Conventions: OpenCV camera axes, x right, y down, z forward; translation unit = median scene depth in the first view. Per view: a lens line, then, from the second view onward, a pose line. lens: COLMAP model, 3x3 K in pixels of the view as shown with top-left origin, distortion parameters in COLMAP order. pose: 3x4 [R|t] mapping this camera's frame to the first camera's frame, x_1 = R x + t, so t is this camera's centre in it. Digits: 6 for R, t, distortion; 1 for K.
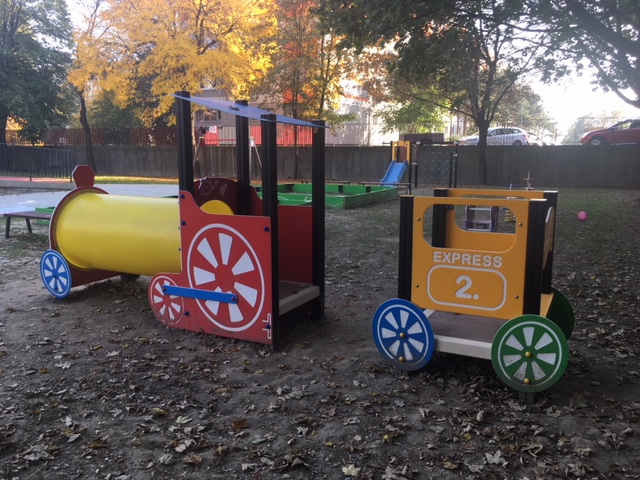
lens RADIAL K [[542.3, 0, 318.3], [0, 542.3, 240.9], [0, 0, 1]] dist [0.046769, -0.043390]
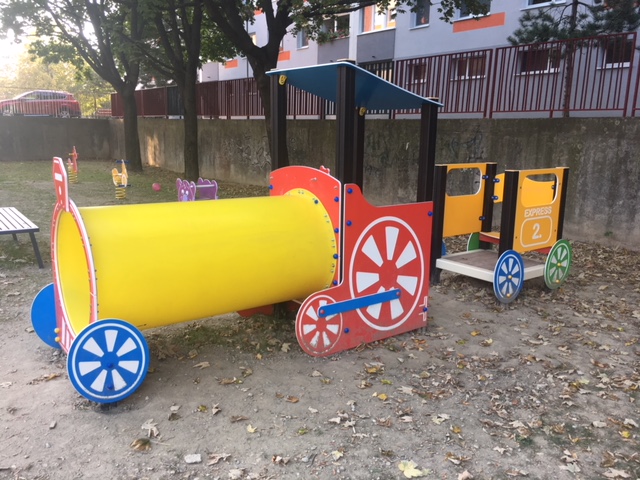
lens RADIAL K [[545.3, 0, 315.5], [0, 545.3, 238.5], [0, 0, 1]] dist [0.034368, -0.004332]
pose [[0.448143, -0.169587, 0.877729, -1.015023], [0.127518, 0.983928, 0.124998, -0.121491], [-0.884820, 0.055909, 0.462566, 0.672410]]
